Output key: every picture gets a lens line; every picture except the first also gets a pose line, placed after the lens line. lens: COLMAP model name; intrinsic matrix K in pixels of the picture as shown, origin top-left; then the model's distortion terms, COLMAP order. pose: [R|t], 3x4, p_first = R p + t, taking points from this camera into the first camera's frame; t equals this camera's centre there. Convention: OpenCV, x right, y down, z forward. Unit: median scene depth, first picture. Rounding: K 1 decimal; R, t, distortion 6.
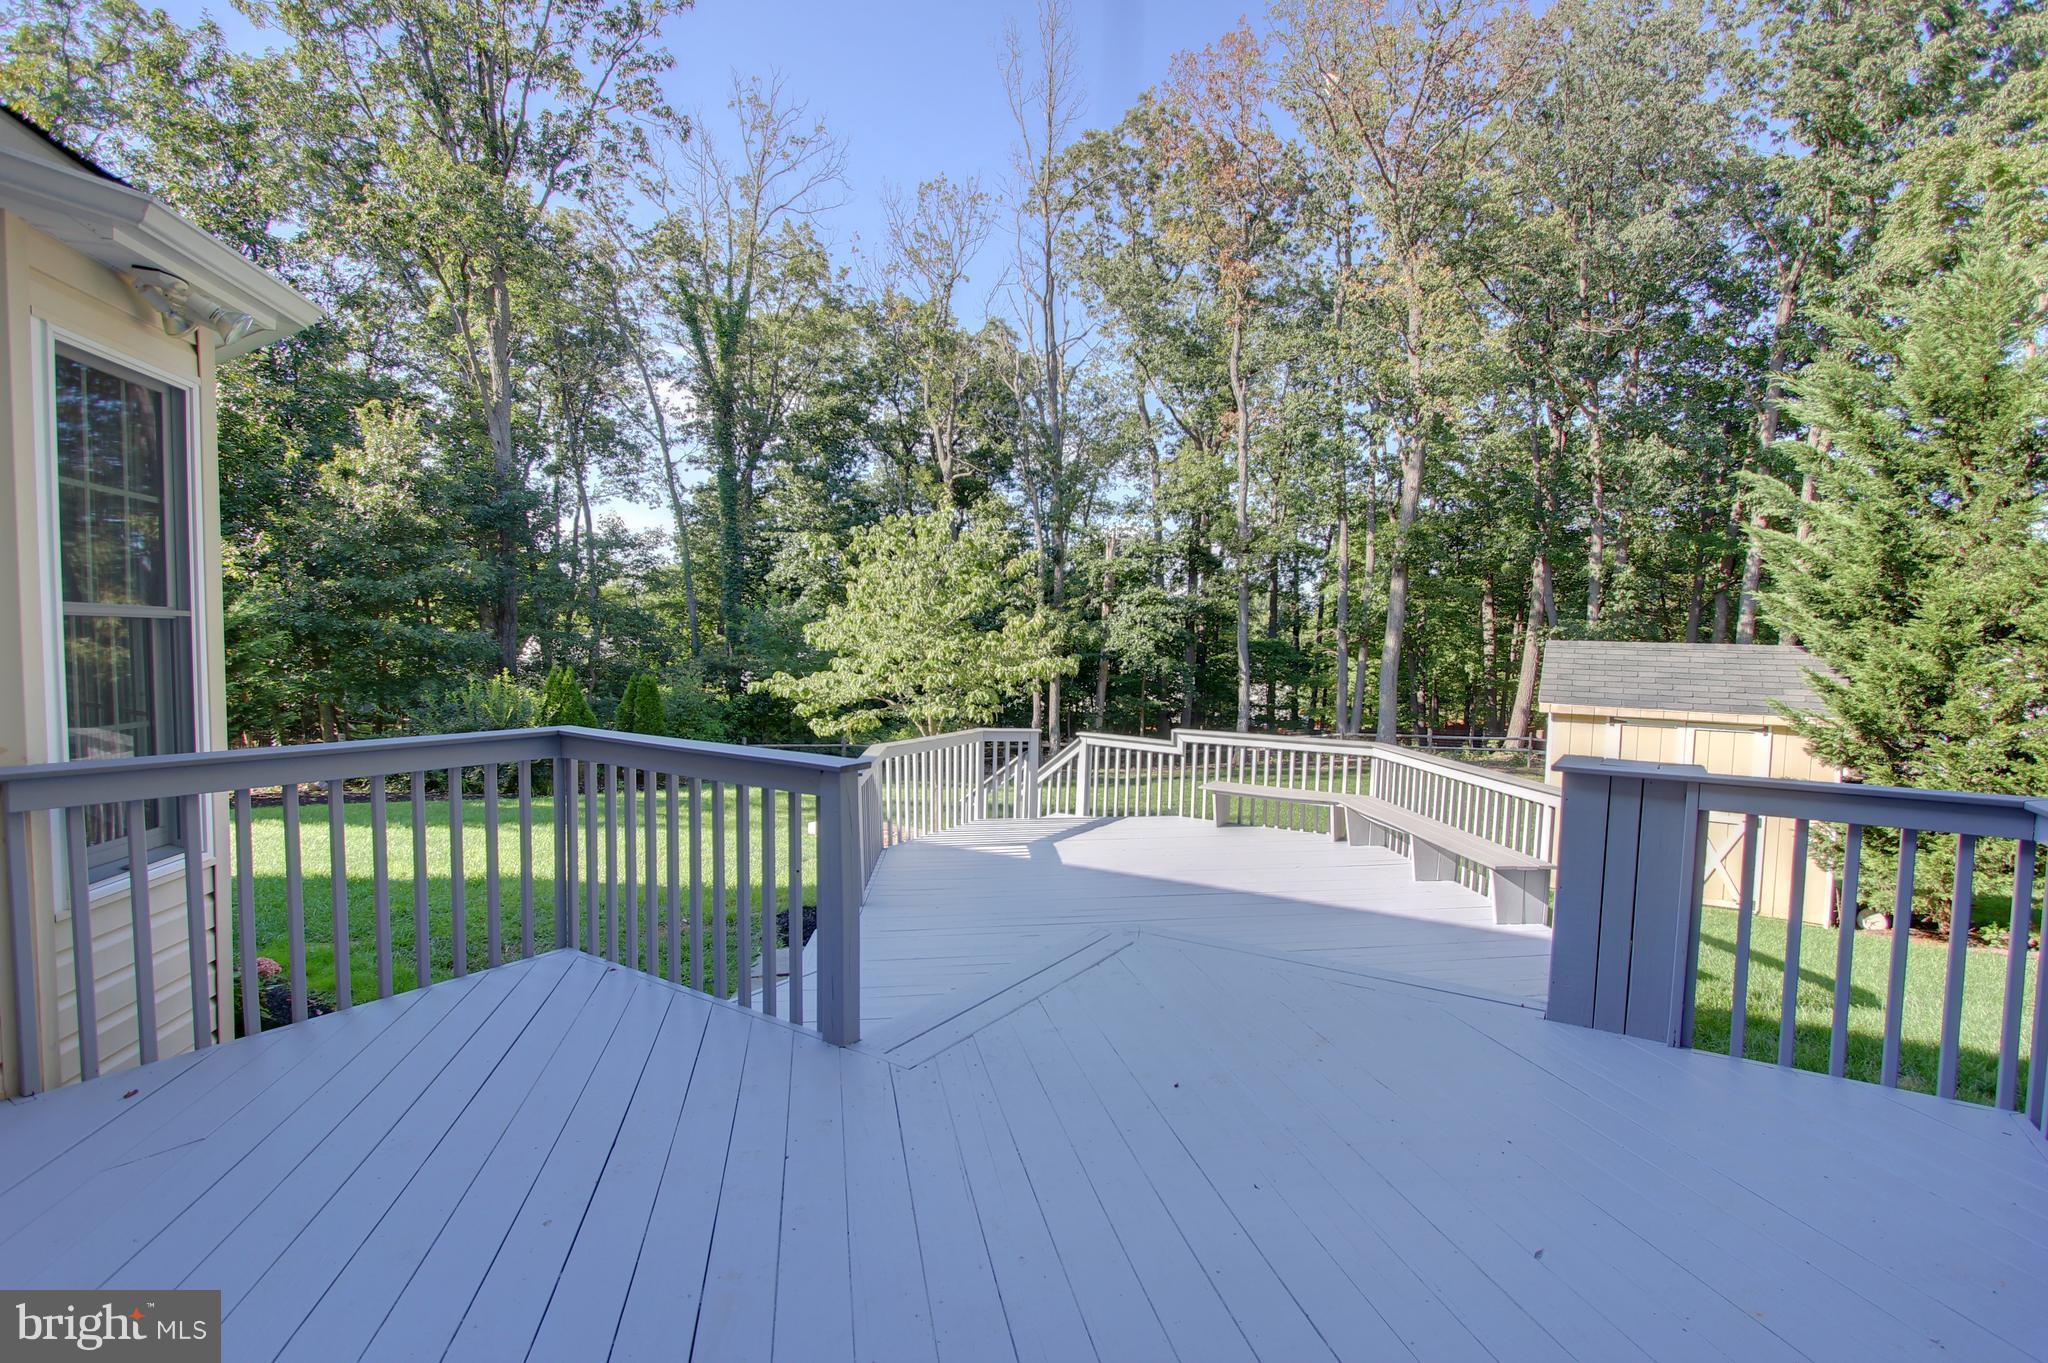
lens RADIAL K [[959.4, 0, 1024.3], [0, 959.4, 688.1], [0, 0, 1]] dist [-0.015034, 0.001306]
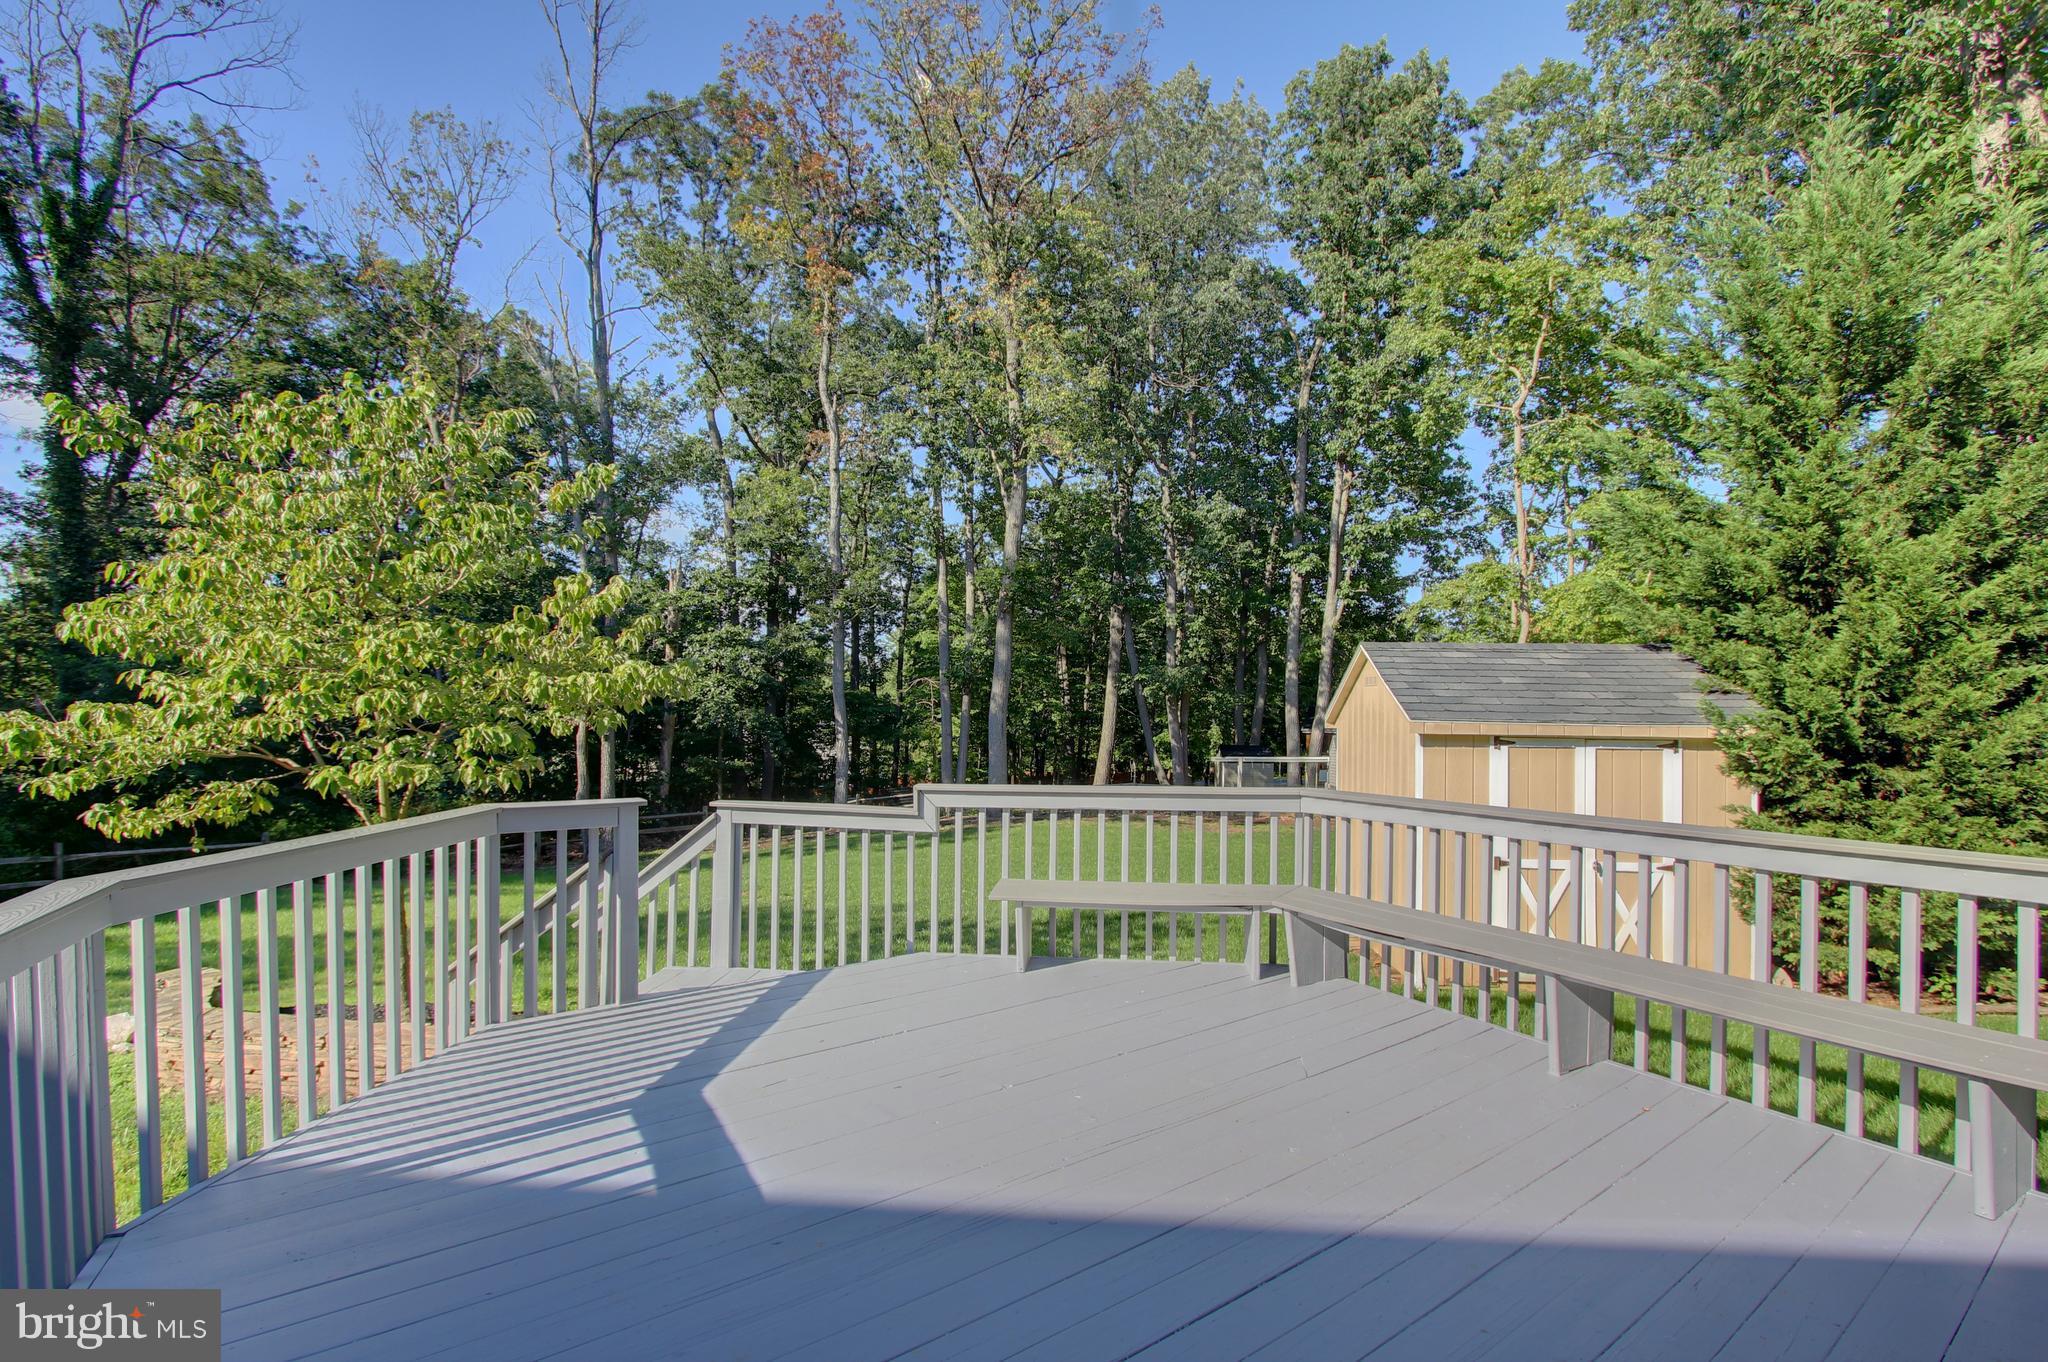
lens RADIAL K [[959.4, 0, 1035.1], [0, 959.4, 693.6], [0, 0, 1]] dist [-0.015034, 0.001306]
pose [[0.893855, -0.007107, 0.448299, -0.005045], [0.033491, 0.998139, -0.050954, 0.006133], [-0.447103, 0.060559, 0.892430, 0.136338]]
